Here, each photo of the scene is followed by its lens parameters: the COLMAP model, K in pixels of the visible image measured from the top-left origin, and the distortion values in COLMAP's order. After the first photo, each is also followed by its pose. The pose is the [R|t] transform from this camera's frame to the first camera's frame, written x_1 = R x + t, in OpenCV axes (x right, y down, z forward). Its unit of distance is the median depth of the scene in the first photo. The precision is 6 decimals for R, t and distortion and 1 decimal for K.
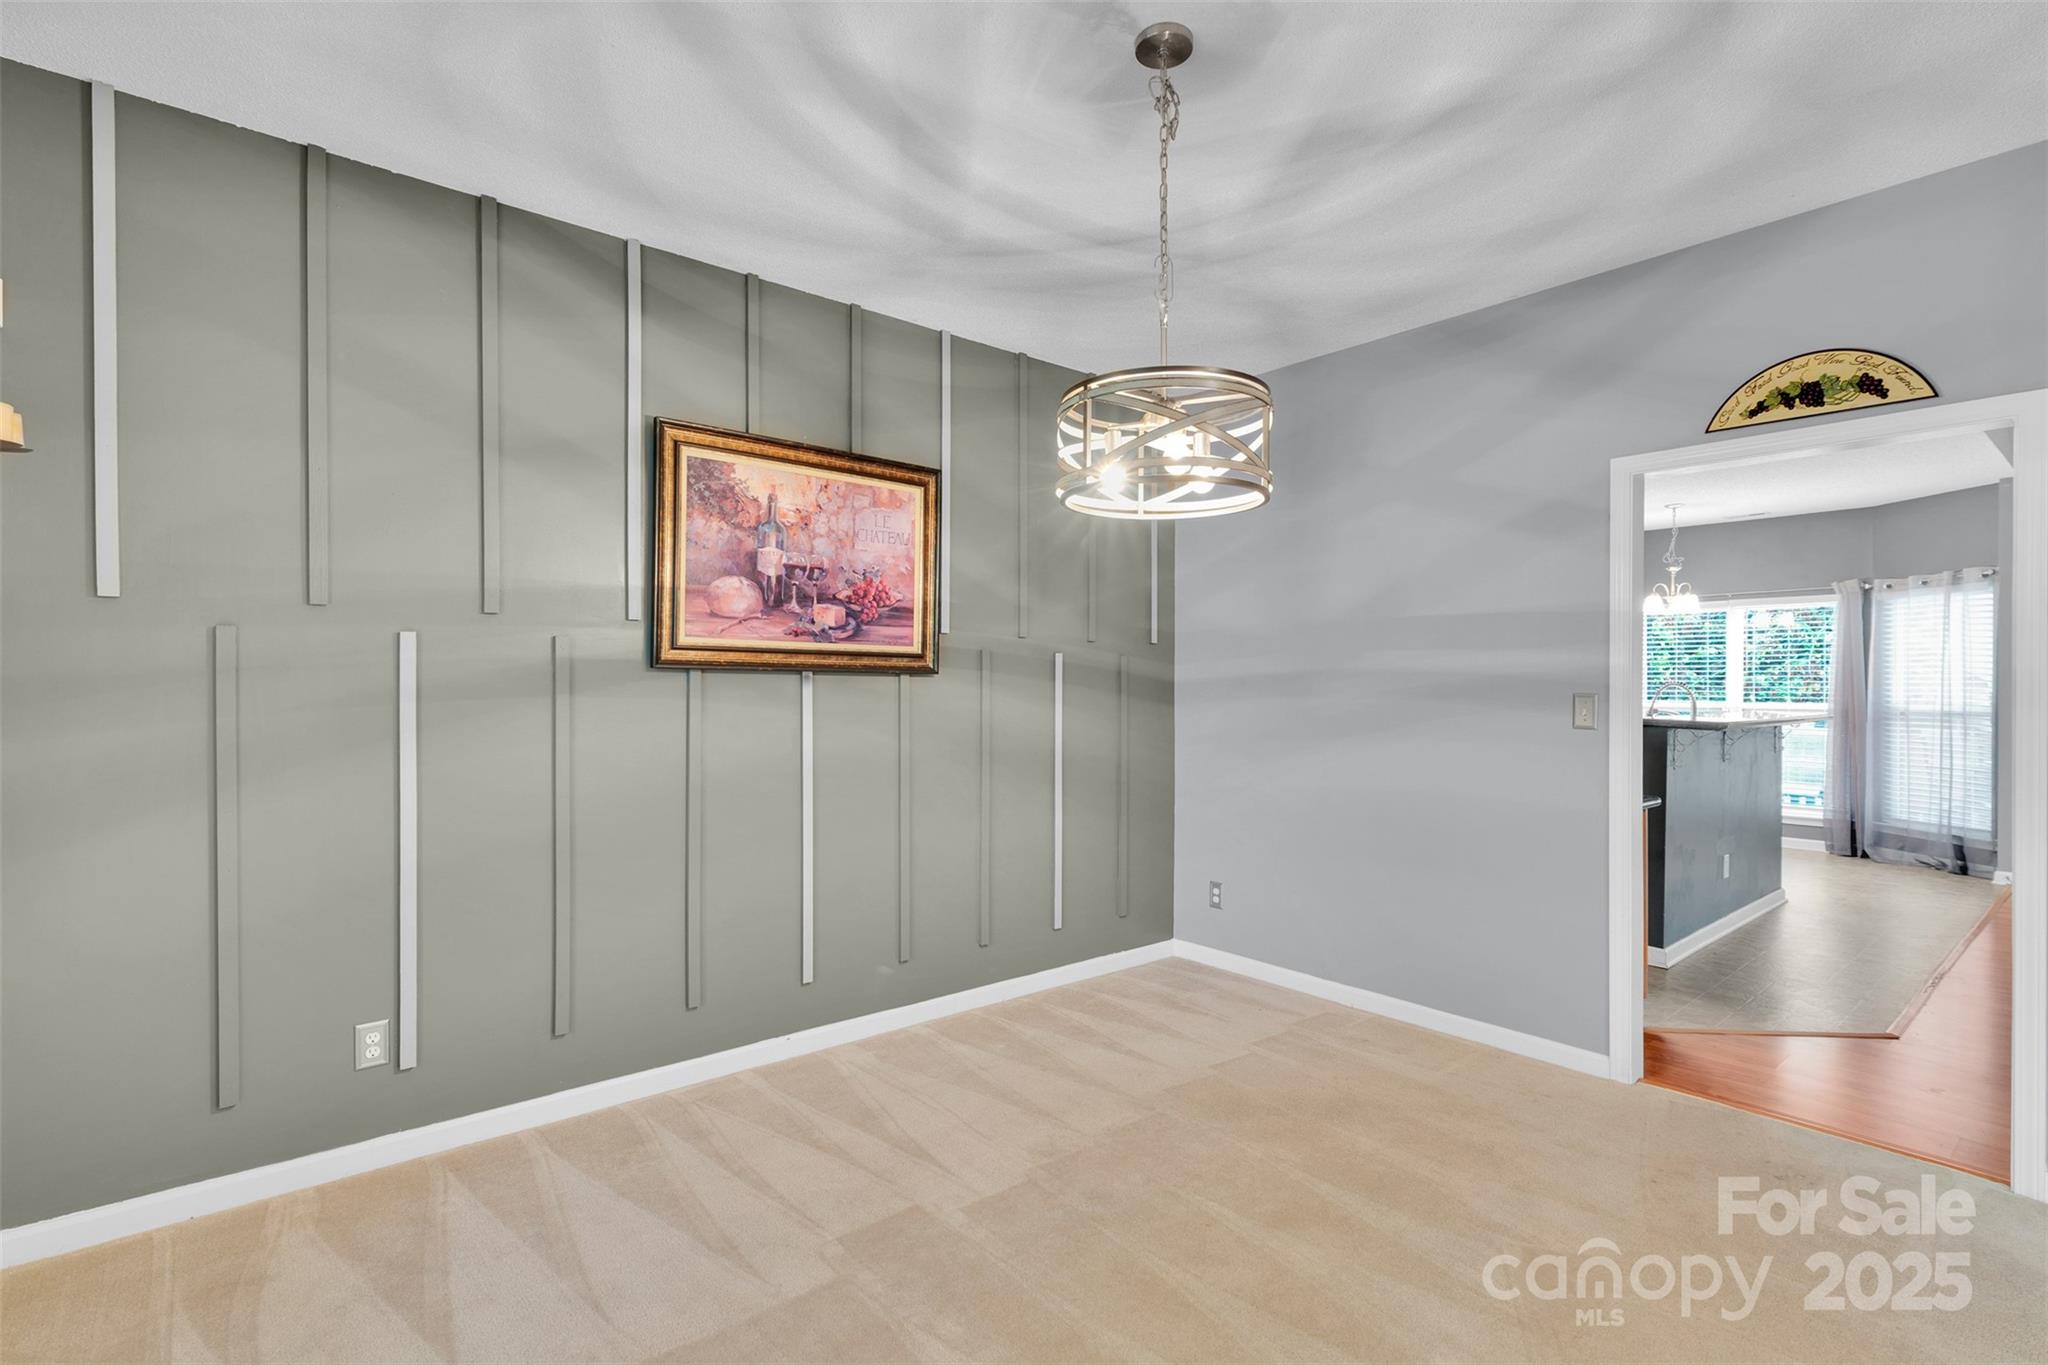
lens RADIAL K [[948.2, 0, 1023.8], [0, 948.2, 687.7], [0, 0, 1]] dist [0.007099, 0.000084]
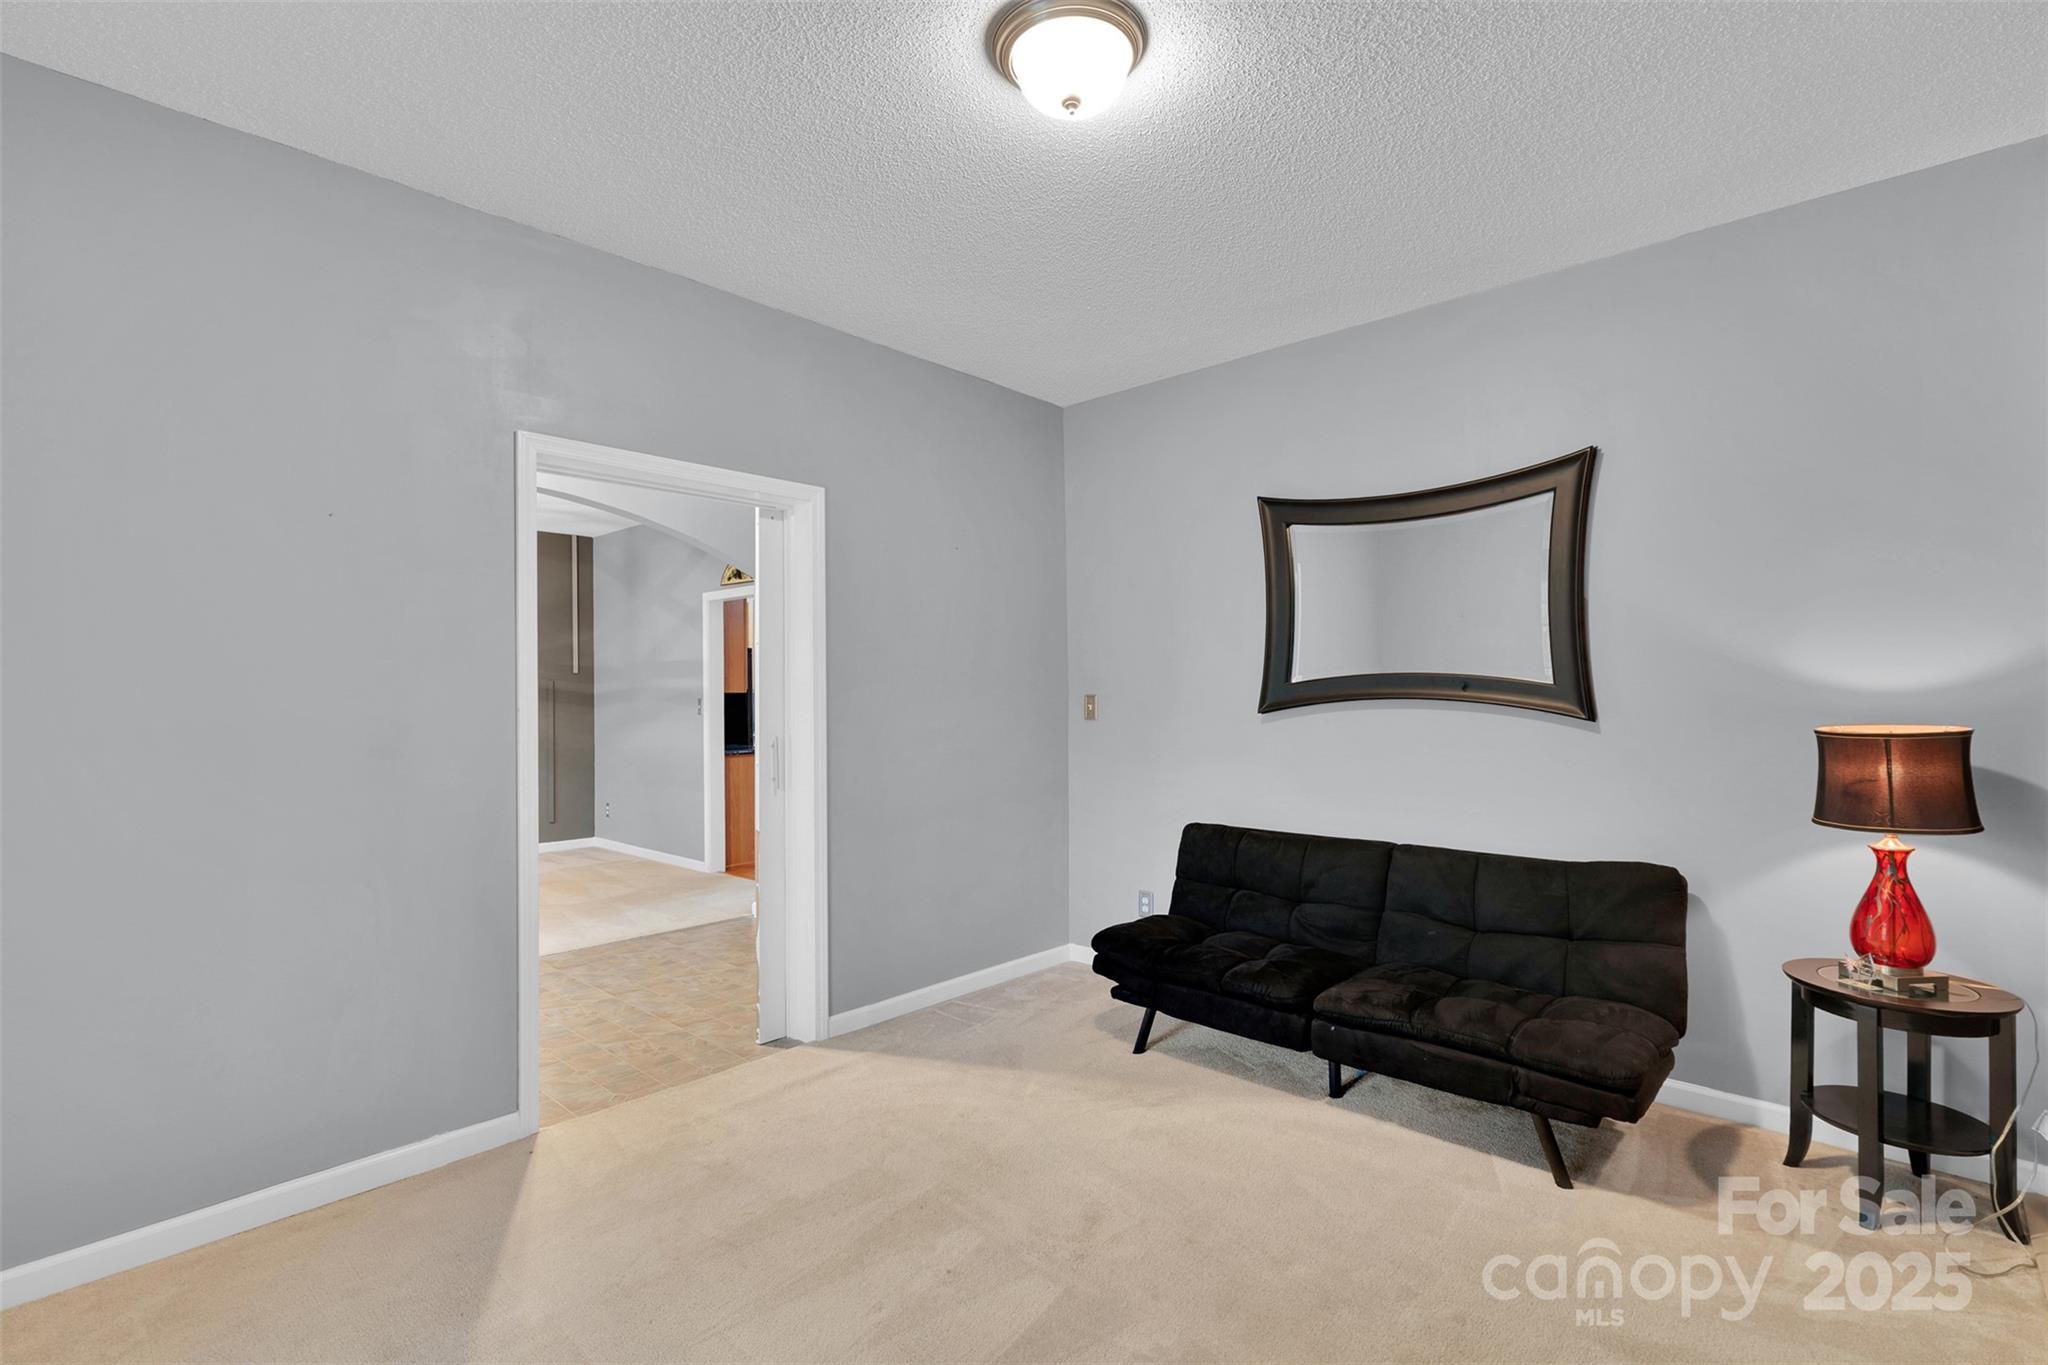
lens RADIAL K [[948.2, 0, 1005.5], [0, 948.2, 682.8], [0, 0, 1]] dist [0.007099, 0.000084]
pose [[0.993763, -0.011189, 0.110947, 0.961860], [0.012995, 0.999794, -0.015570, 0.012548], [-0.110750, 0.016915, 0.993704, -1.153038]]
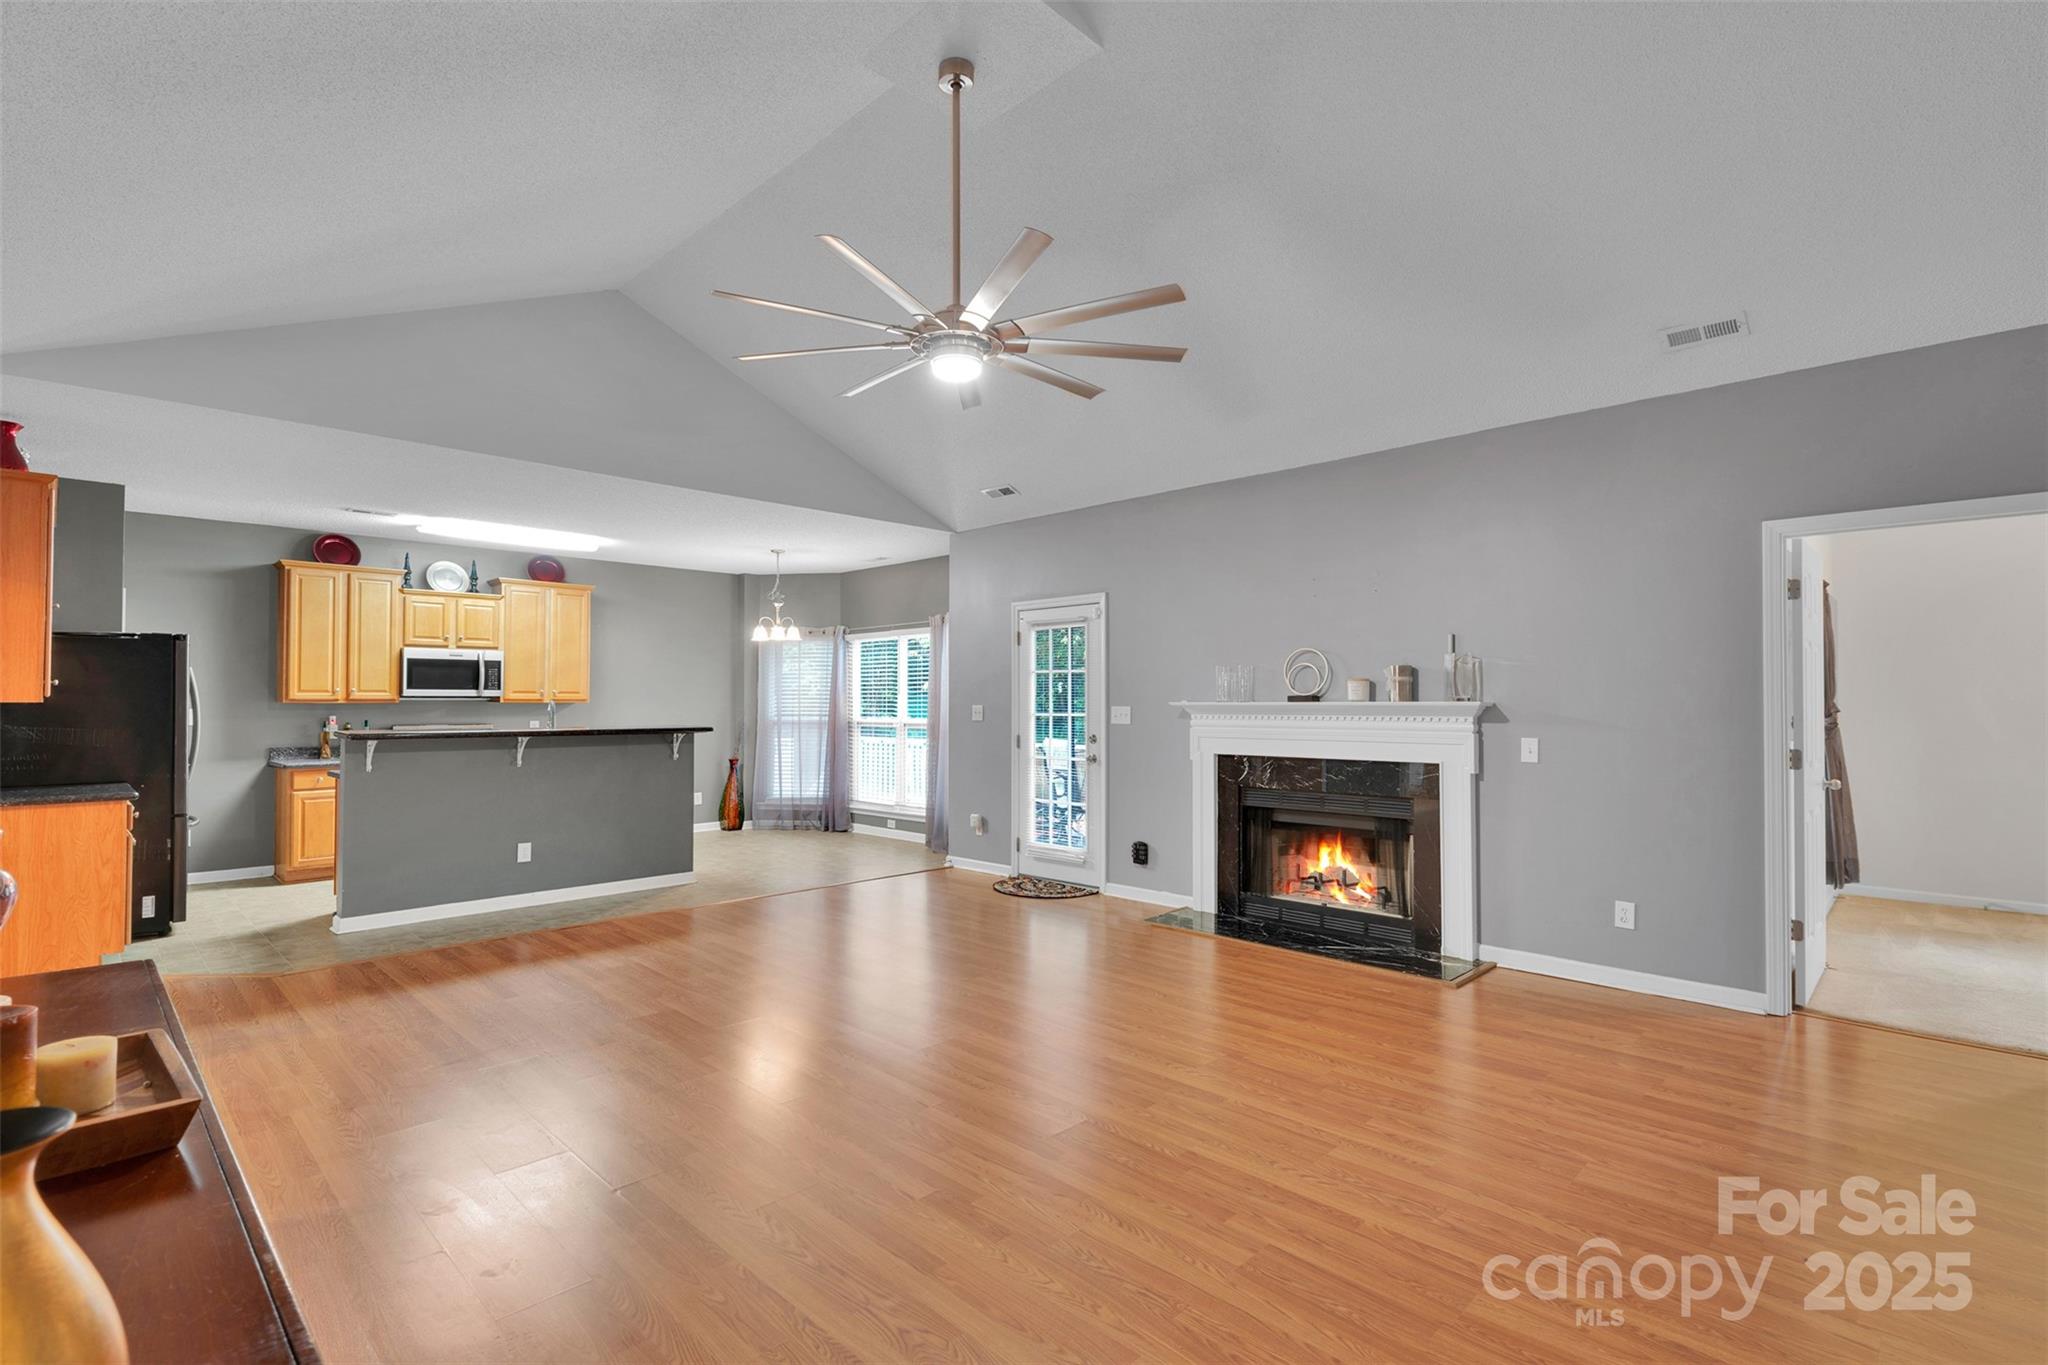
lens RADIAL K [[948.2, 0, 1020.4], [0, 948.2, 689.7], [0, 0, 1]] dist [0.007099, 0.000084]
pose [[0.995280, -0.002181, 0.097025, 1.808296], [0.004110, 0.999798, -0.019687, 0.008106], [-0.096963, 0.019993, 0.995087, -0.389865]]
